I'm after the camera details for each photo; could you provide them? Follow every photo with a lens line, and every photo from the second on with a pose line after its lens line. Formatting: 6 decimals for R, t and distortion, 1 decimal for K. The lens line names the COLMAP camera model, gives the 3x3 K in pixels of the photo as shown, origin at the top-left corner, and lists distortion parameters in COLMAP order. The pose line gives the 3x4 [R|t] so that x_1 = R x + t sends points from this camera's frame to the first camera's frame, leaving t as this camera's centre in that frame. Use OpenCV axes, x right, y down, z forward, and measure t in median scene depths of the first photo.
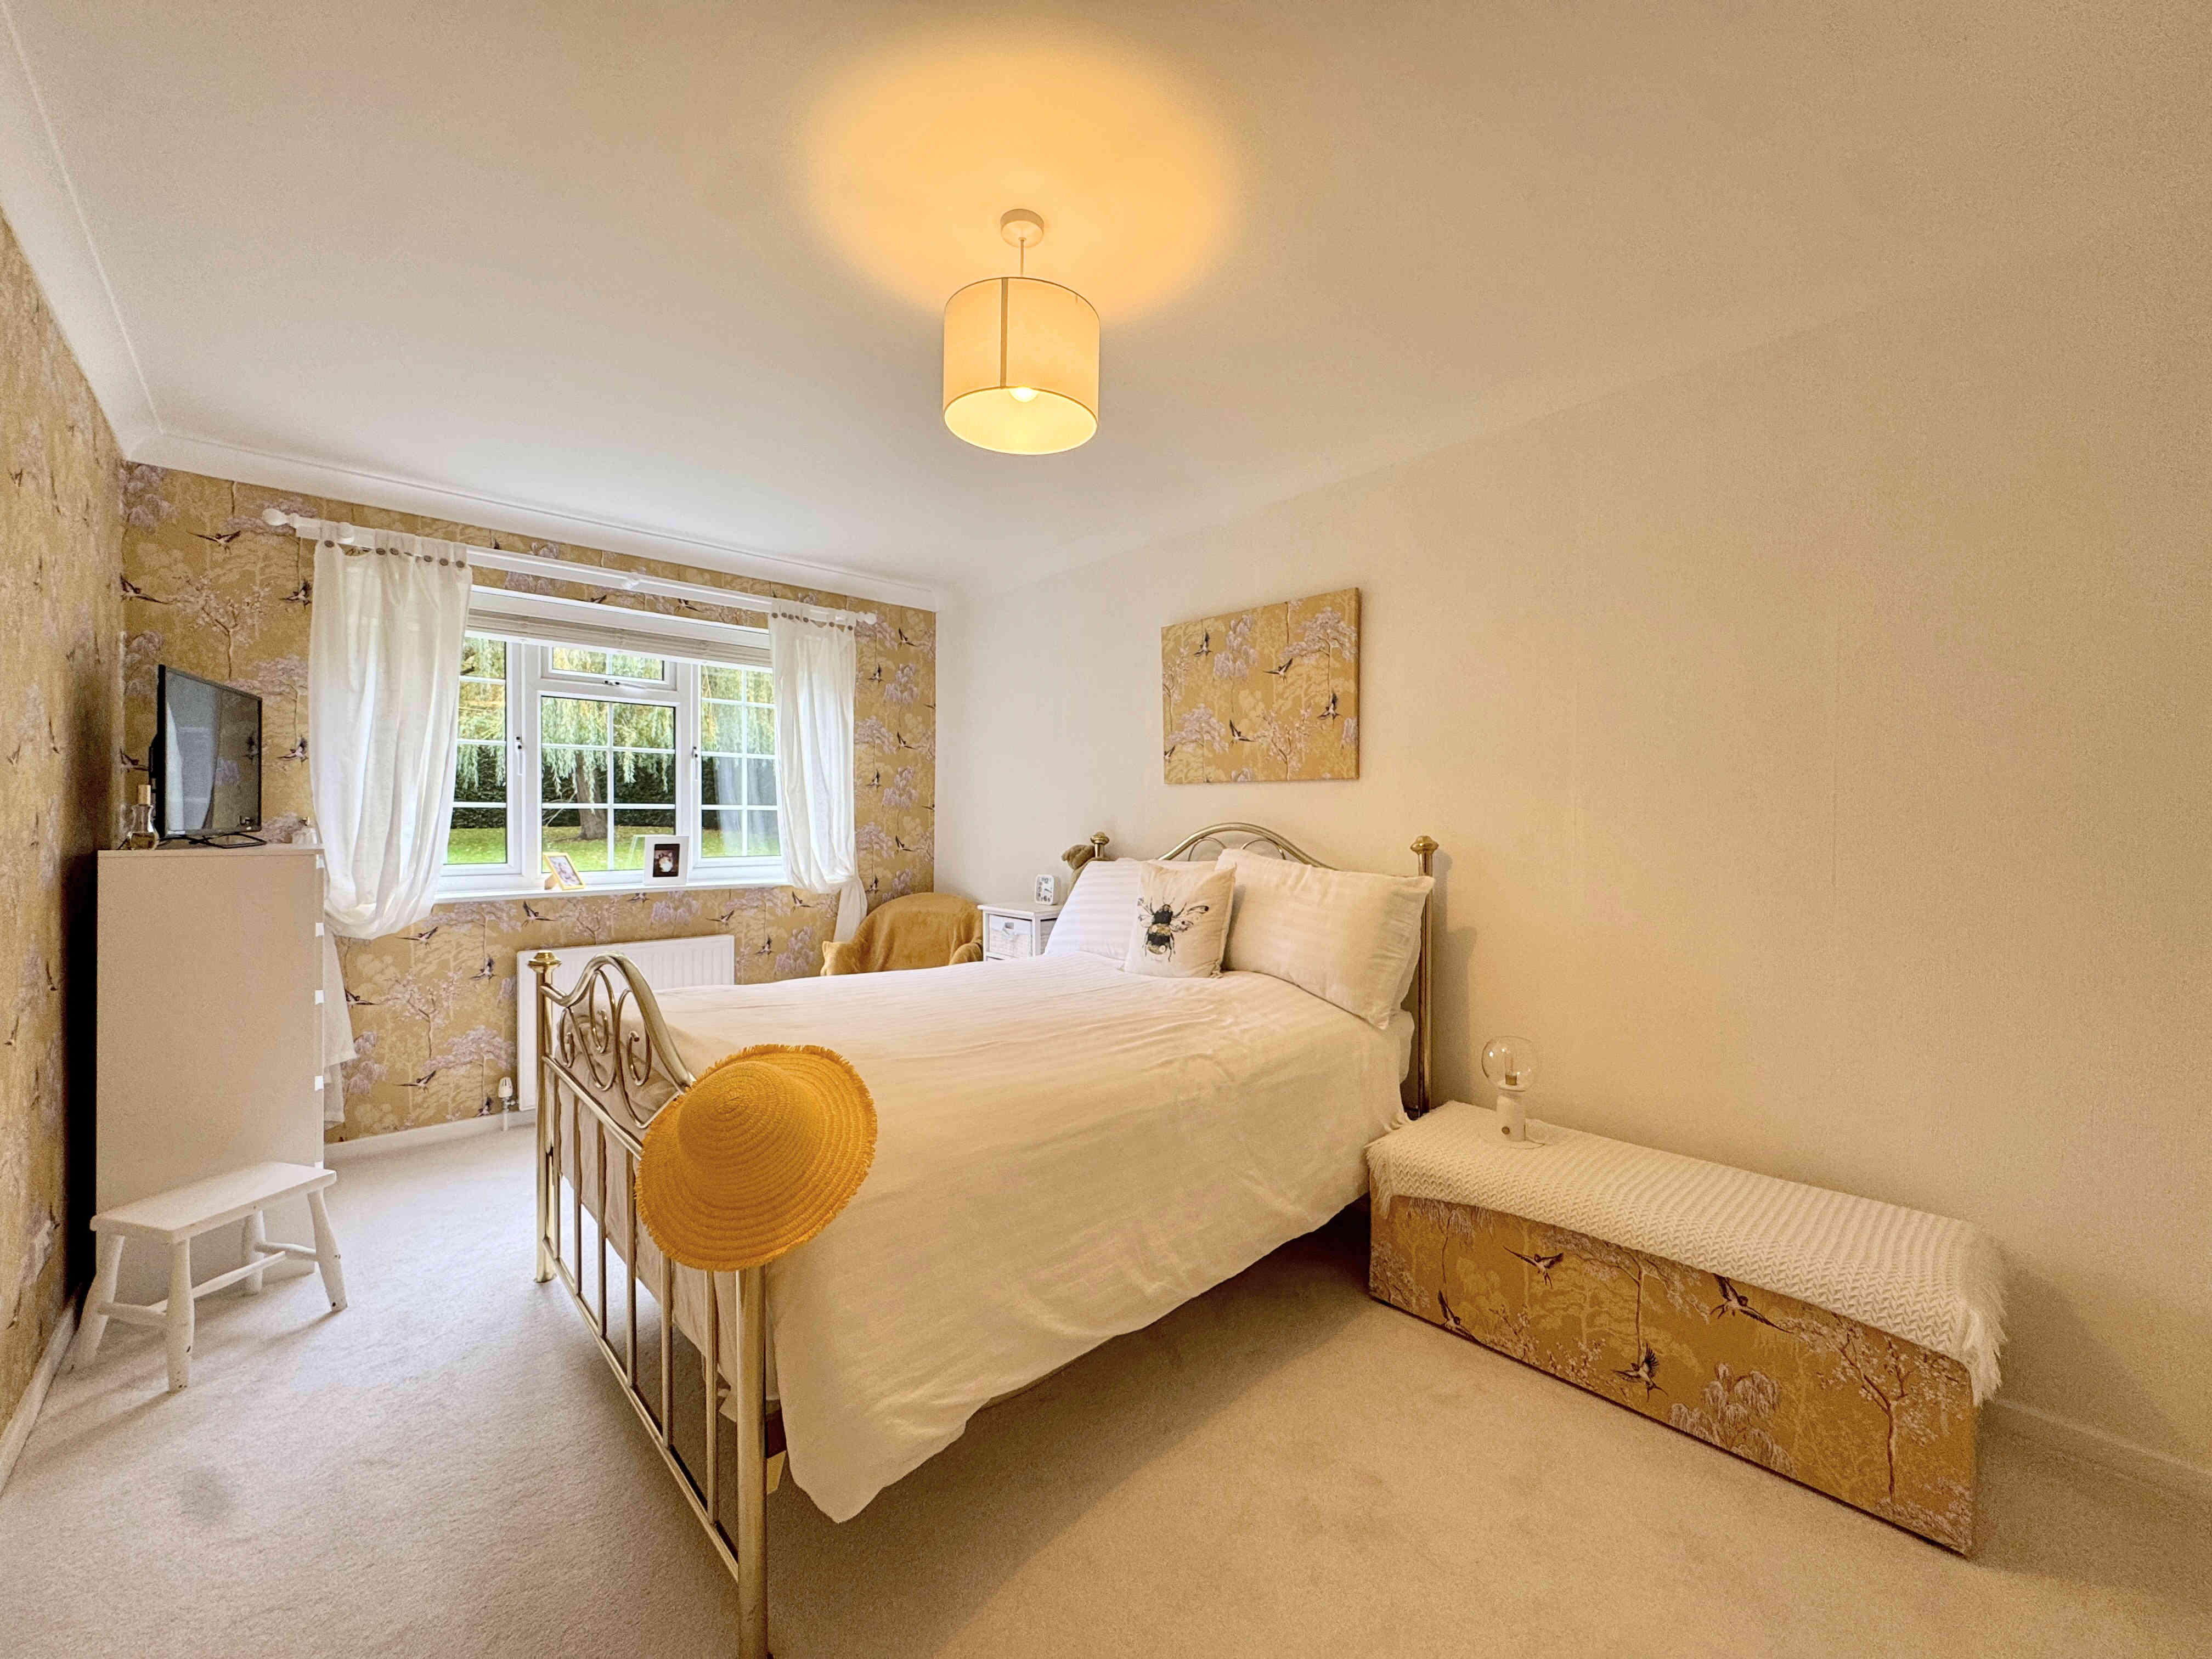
lens RADIAL K [[881.6, 0, 1094.4], [0, 881.6, 828.7], [0, 0, 1]] dist [-0.004553, 0.000592]
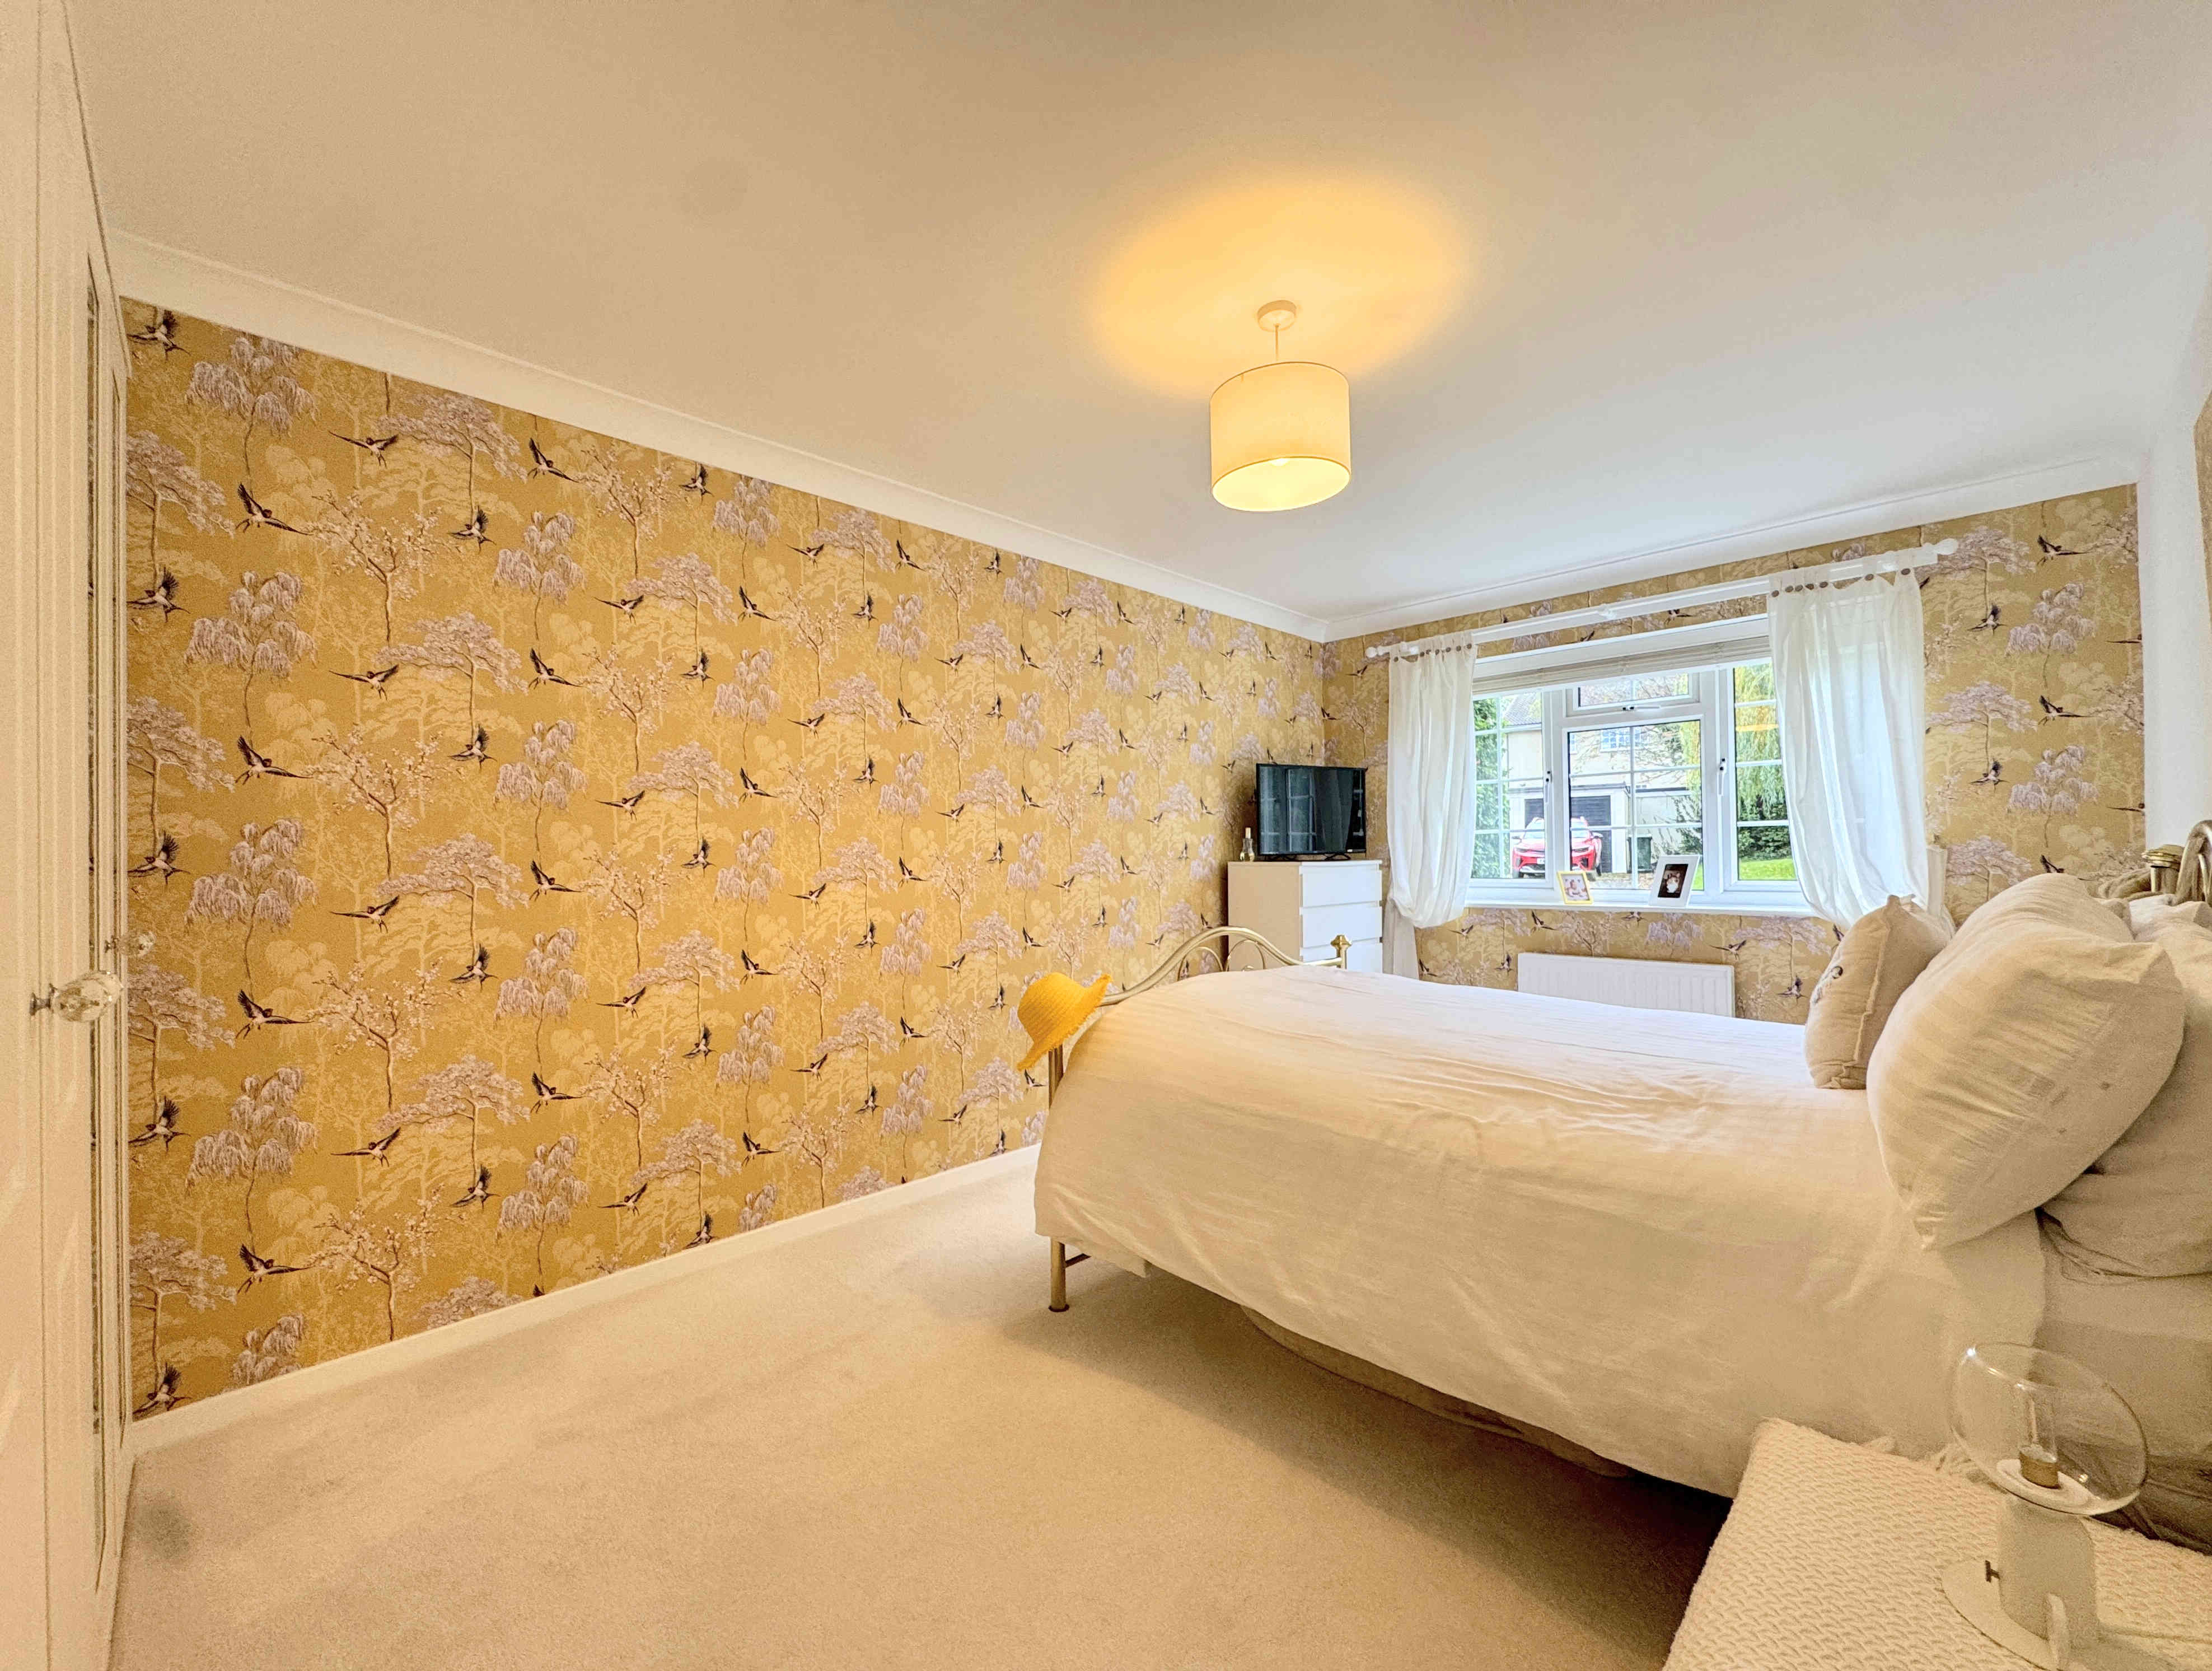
lens RADIAL K [[898.7, 0, 1093.5], [0, 898.7, 844.7], [0, 0, 1]] dist [-0.002059, -0.000159]
pose [[0.046905, -0.014992, -0.998787, 0.484849], [0.003963, 0.999882, -0.014822, 0.008511], [0.998891, -0.003263, 0.046959, 0.322813]]
